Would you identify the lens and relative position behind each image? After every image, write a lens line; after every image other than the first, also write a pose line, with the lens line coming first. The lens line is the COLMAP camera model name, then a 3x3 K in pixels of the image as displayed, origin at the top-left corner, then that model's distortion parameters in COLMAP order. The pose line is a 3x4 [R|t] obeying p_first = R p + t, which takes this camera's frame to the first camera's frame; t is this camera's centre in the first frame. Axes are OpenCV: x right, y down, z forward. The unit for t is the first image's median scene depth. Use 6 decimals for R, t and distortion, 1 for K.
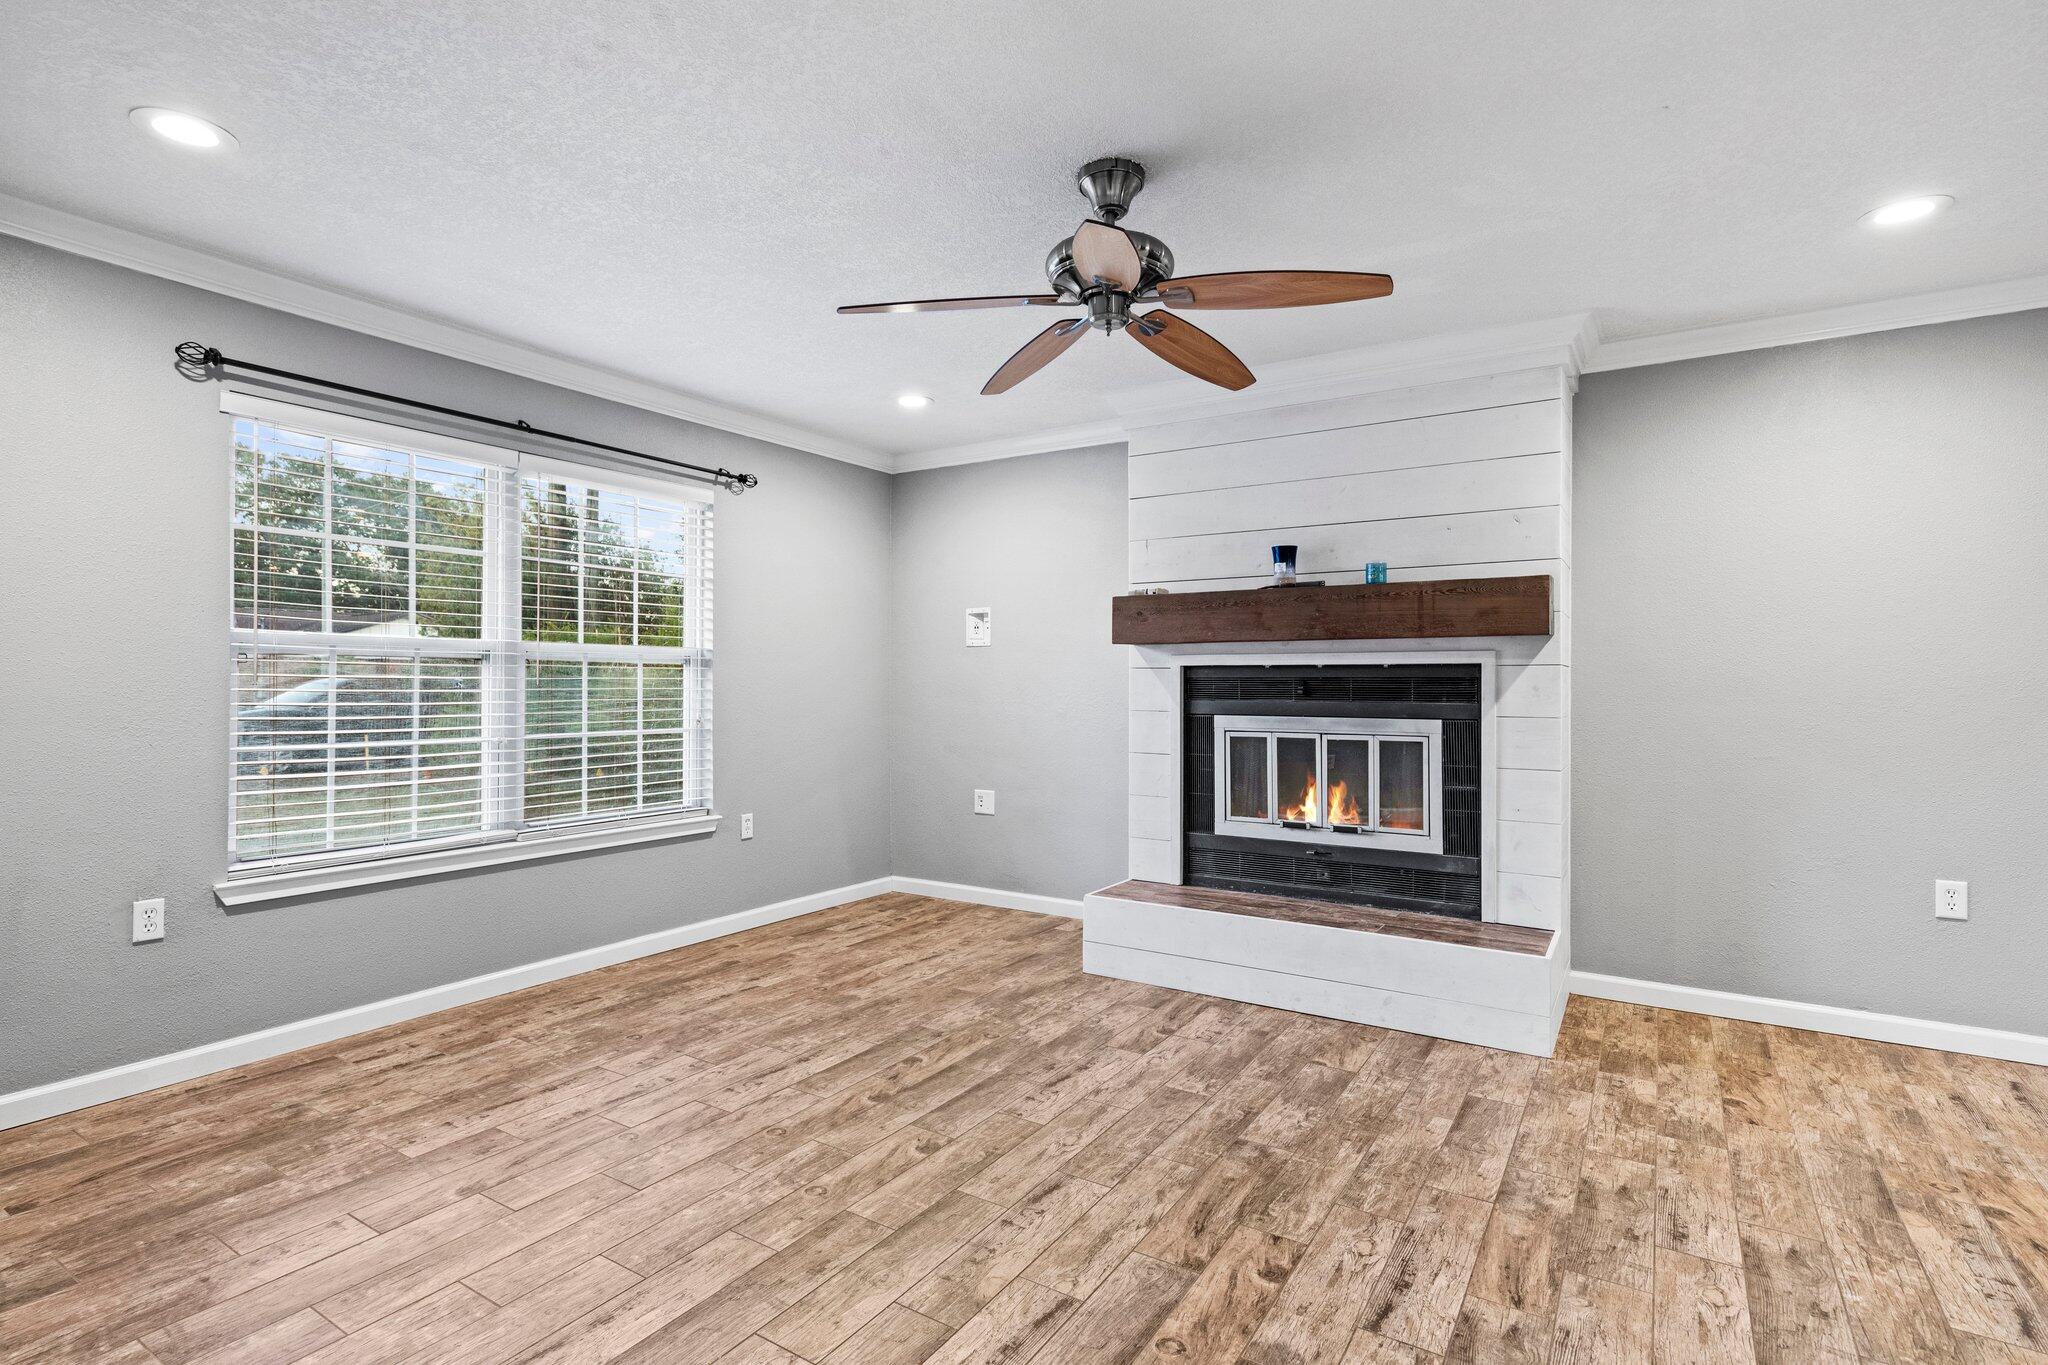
lens RADIAL K [[981.4, 0, 969.8], [0, 981.4, 685.2], [0, 0, 1]] dist [0.004007, 0.000405]
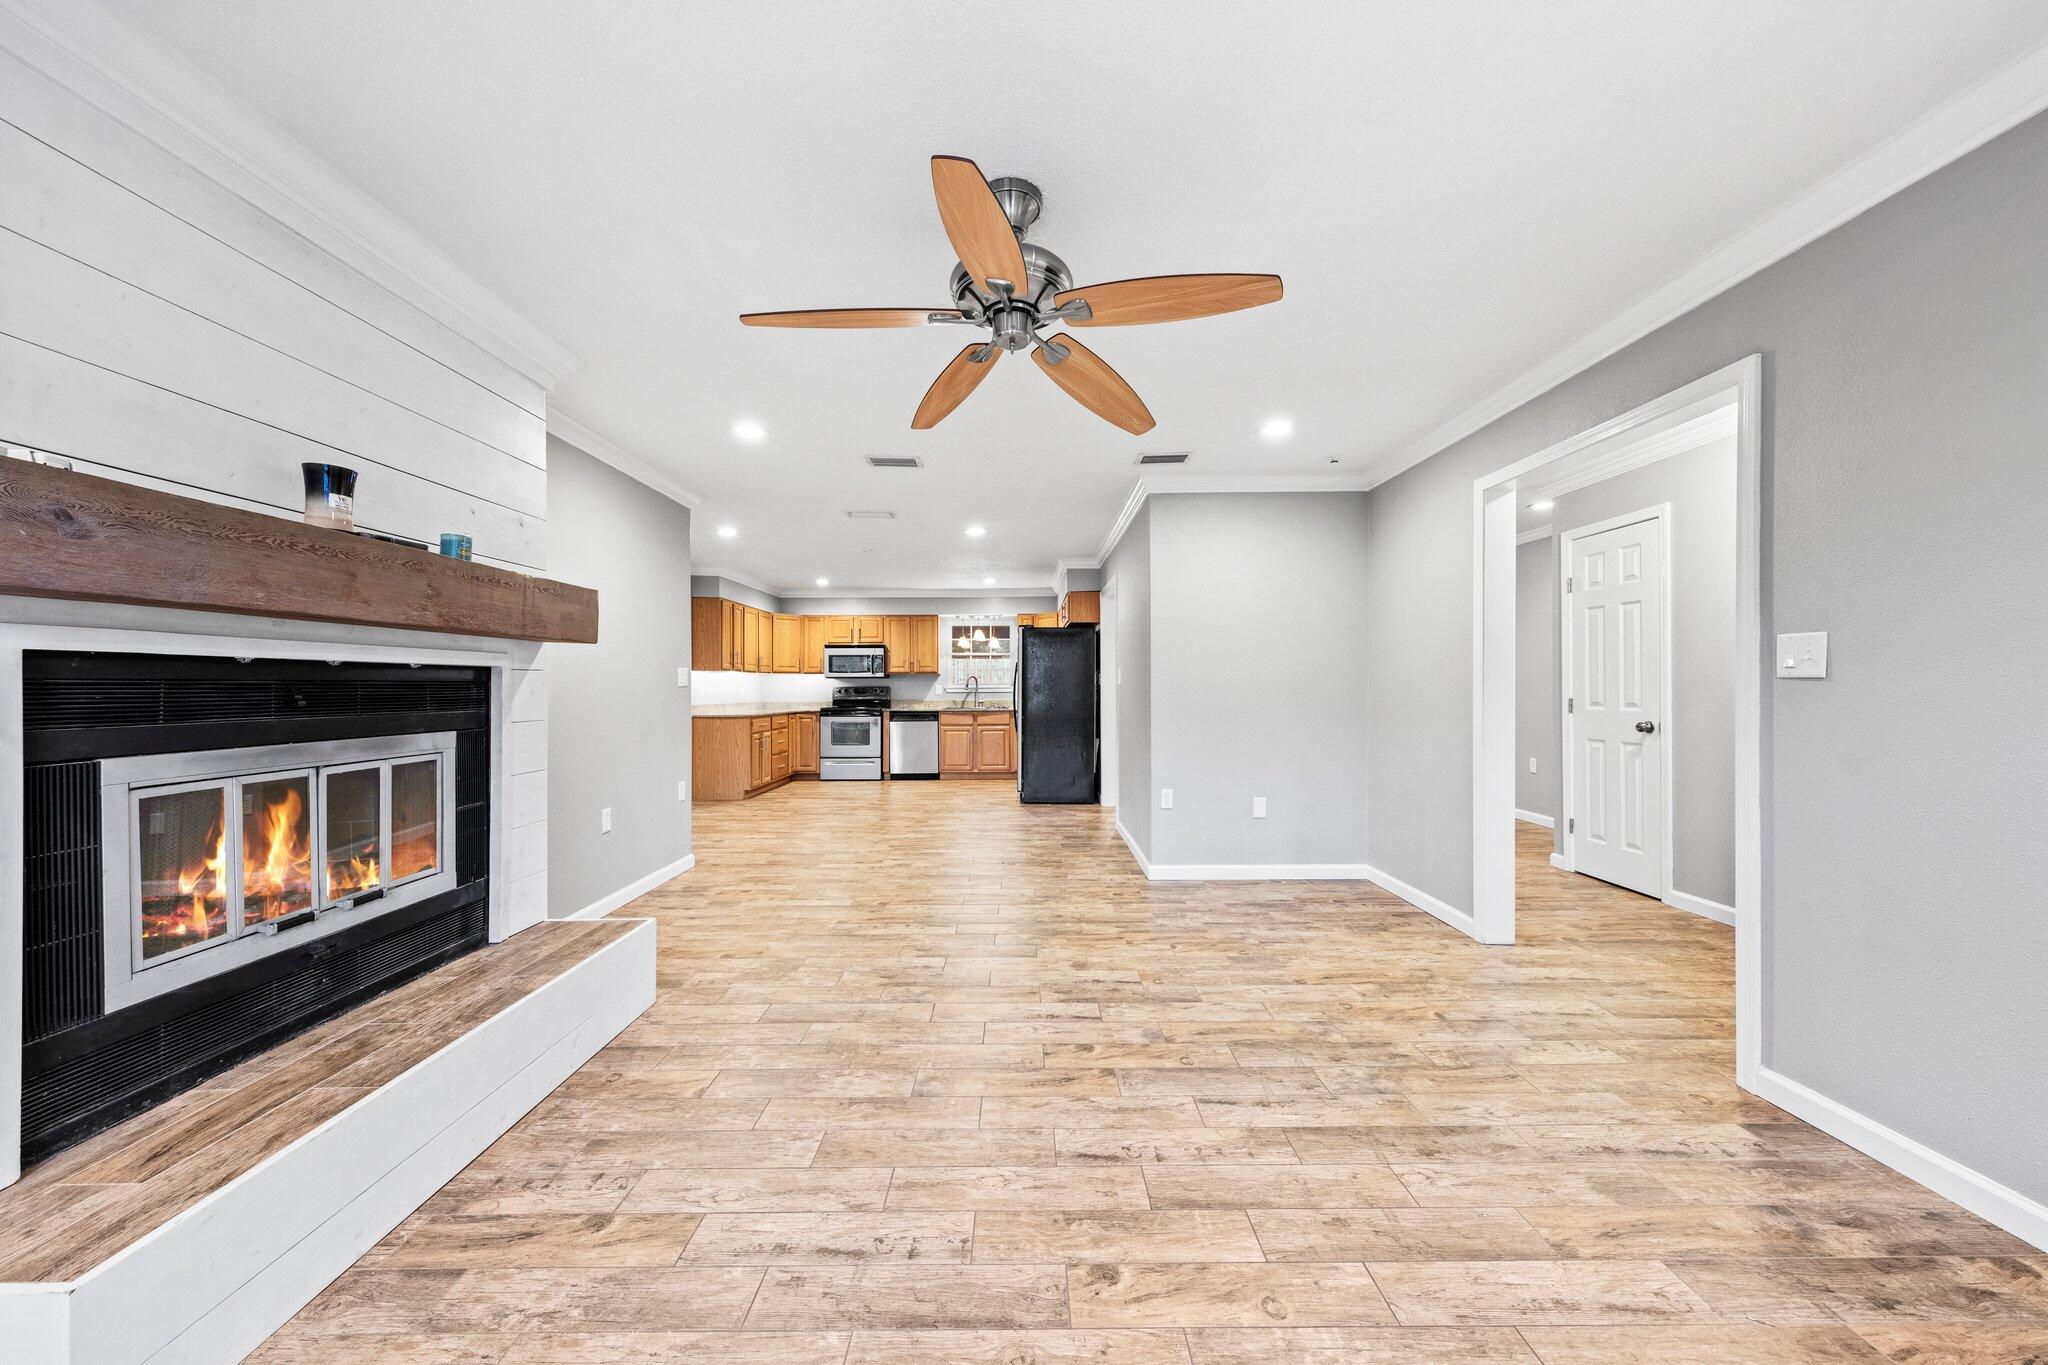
lens RADIAL K [[761.8, 0, 1024.1], [0, 761.8, 687.7], [0, 0, 1]] dist [0.006434, -0.001309]
pose [[-0.600014, -0.001768, 0.799987, -0.348231], [0.004750, 0.999972, 0.005772, -0.003859], [-0.799975, 0.007264, -0.599989, 0.996989]]
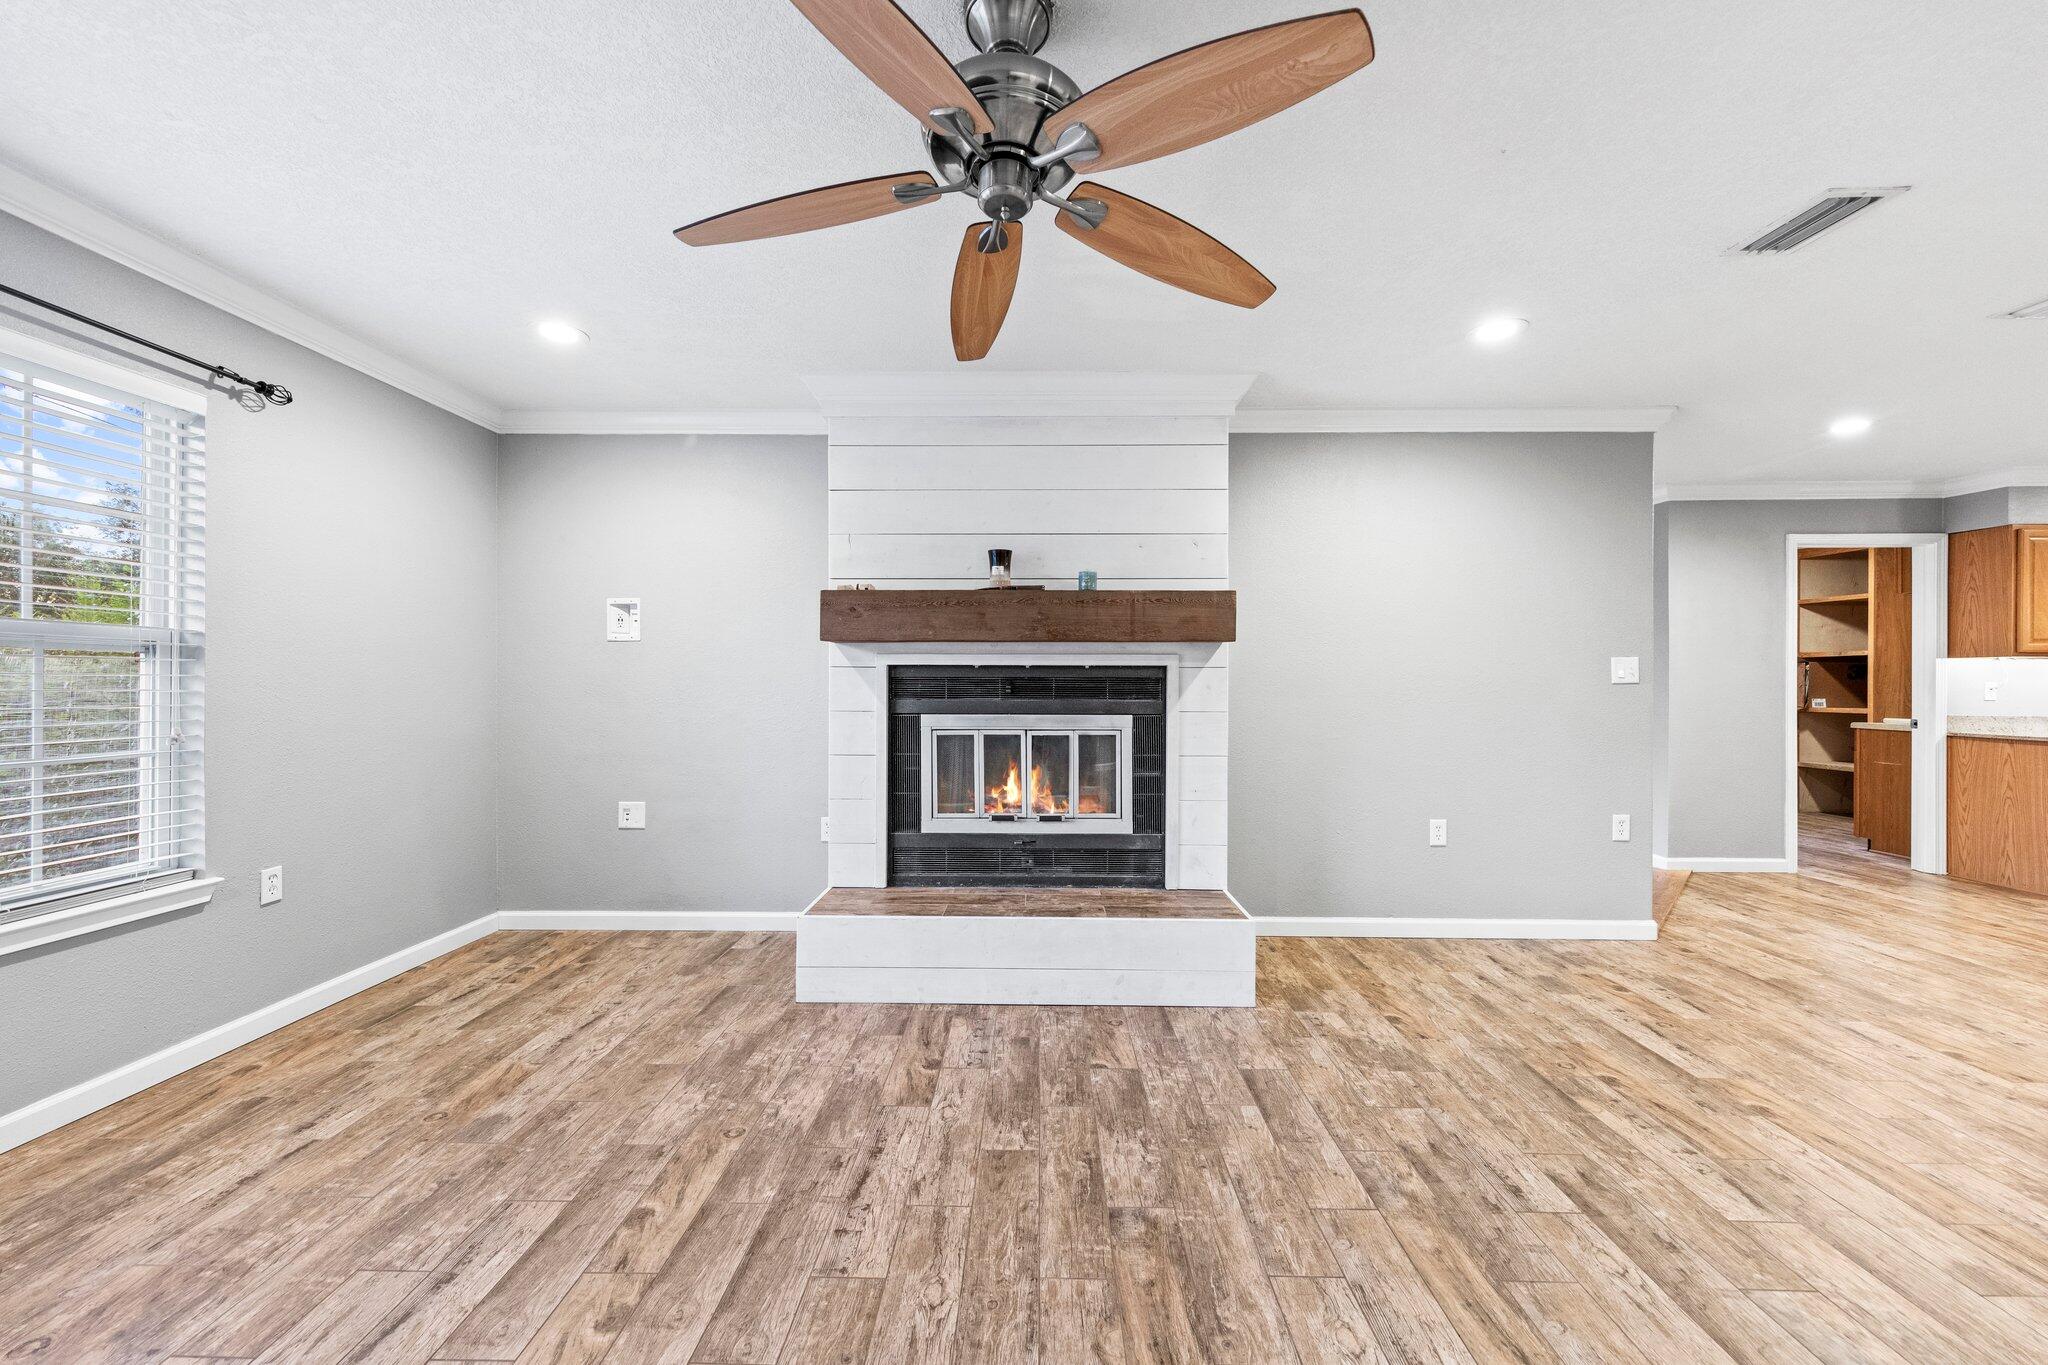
lens RADIAL K [[761.8, 0, 1011.1], [0, 761.8, 683.1], [0, 0, 1]] dist [0.006434, -0.001309]
pose [[0.833555, -0.000006, 0.552437, -0.121104], [0.000111, 1.000000, -0.000157, -0.001539], [-0.552437, 0.000193, 0.833555, 0.342167]]
